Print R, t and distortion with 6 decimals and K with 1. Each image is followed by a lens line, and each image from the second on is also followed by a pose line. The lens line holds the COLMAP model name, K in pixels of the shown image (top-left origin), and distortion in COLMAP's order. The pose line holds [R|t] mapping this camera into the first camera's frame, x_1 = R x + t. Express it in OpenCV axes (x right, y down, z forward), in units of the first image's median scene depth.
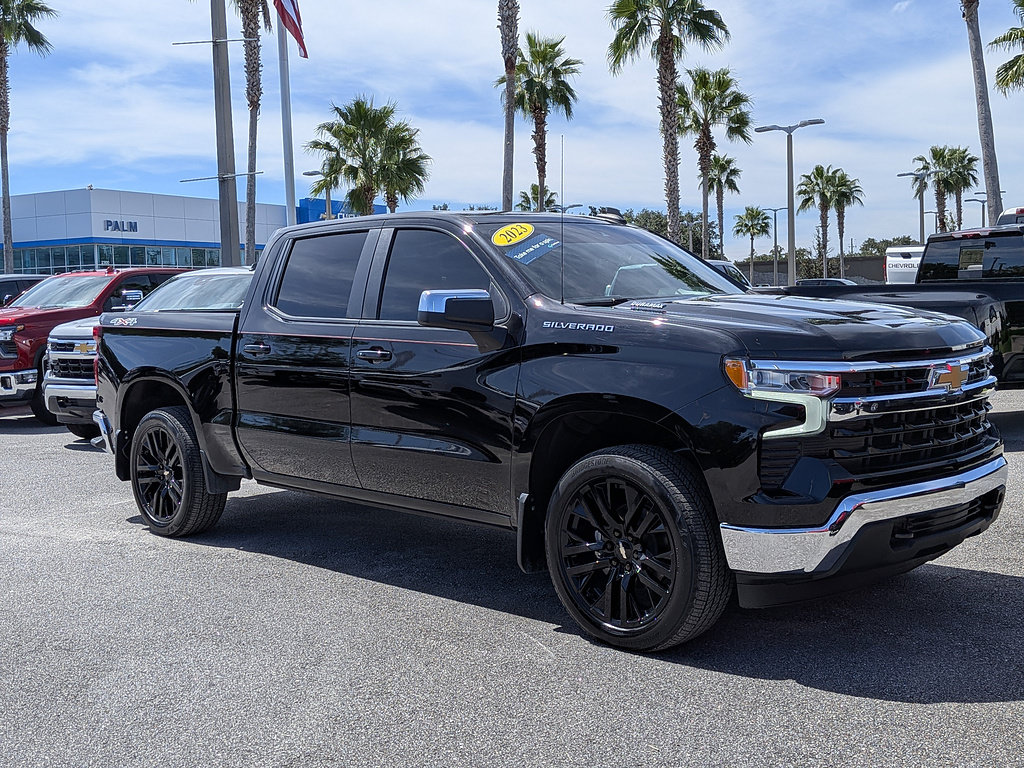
lens RADIAL K [[1210.9, 0, 504.7], [0, 1210.9, 379.1], [0, 0, 1]] dist [0.060006, 0.000000]
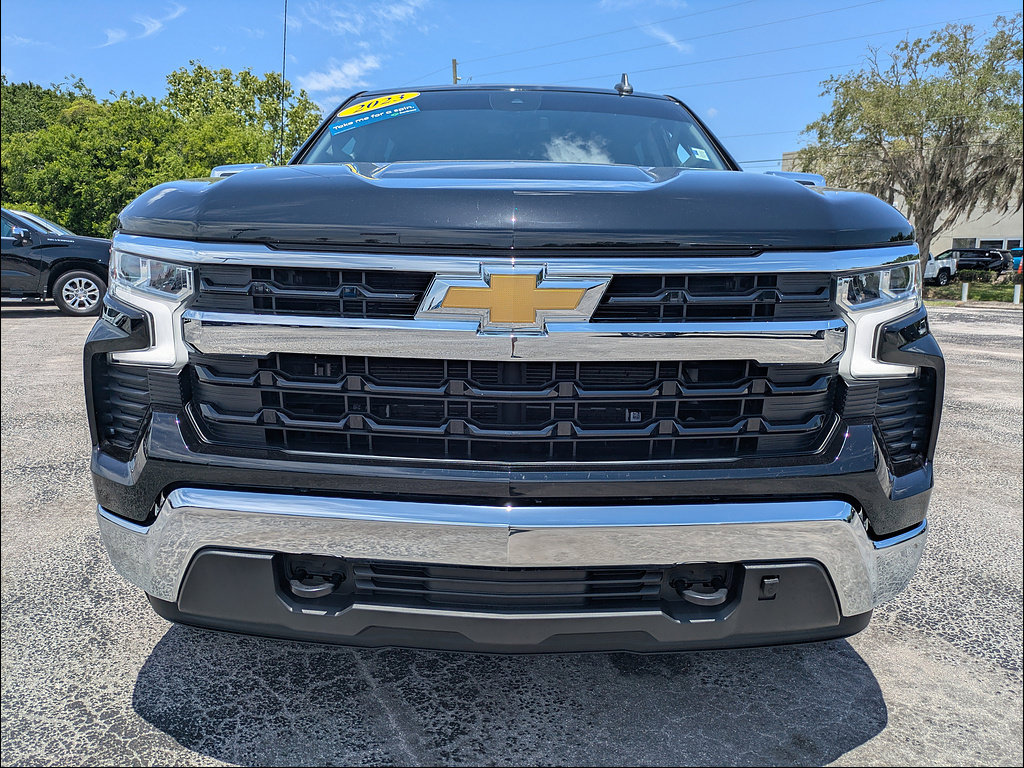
lens RADIAL K [[784.6, 0, 509.4], [0, 784.6, 385.5], [0, 0, 1]] dist [0.028843, -0.009026]
pose [[0.688446, 0.157976, -0.707874, 0.614505], [-0.083808, 0.986780, 0.138712, -0.011512], [0.720430, -0.036170, 0.692584, 0.842351]]
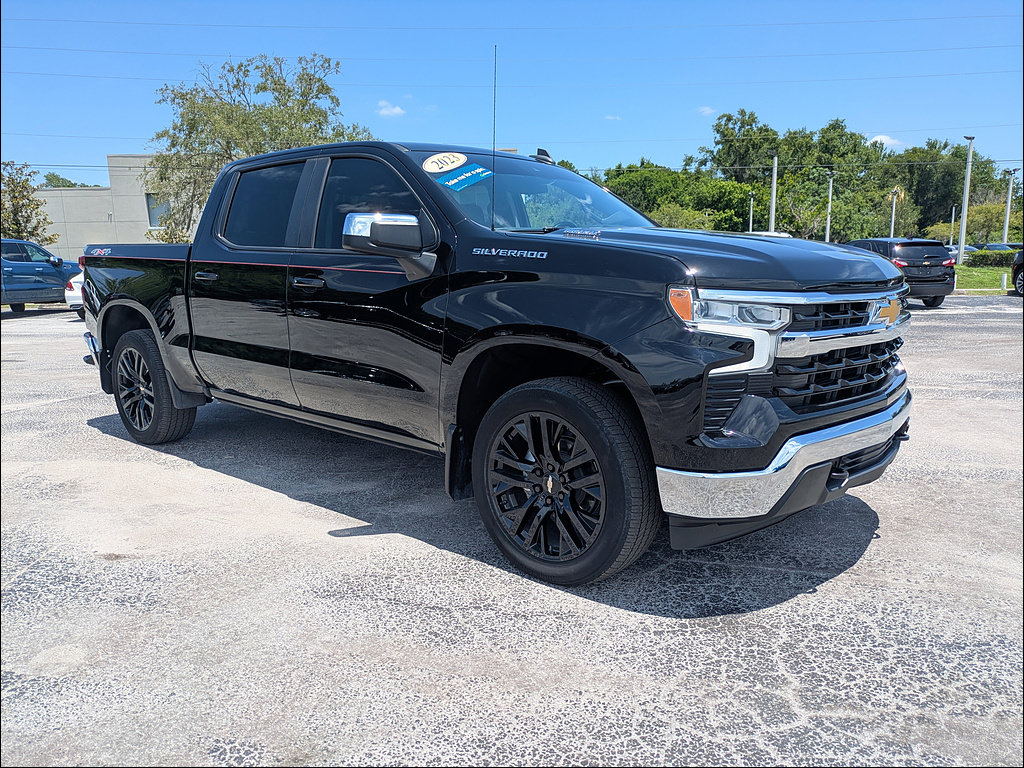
lens RADIAL K [[784.6, 0, 516.2], [0, 784.6, 389.8], [0, 0, 1]] dist [0.028843, -0.009026]
pose [[0.997410, 0.009336, 0.071322, 0.025382], [-0.016192, 0.995234, 0.096162, 0.004596], [-0.070085, -0.097068, 0.992807, 0.407894]]
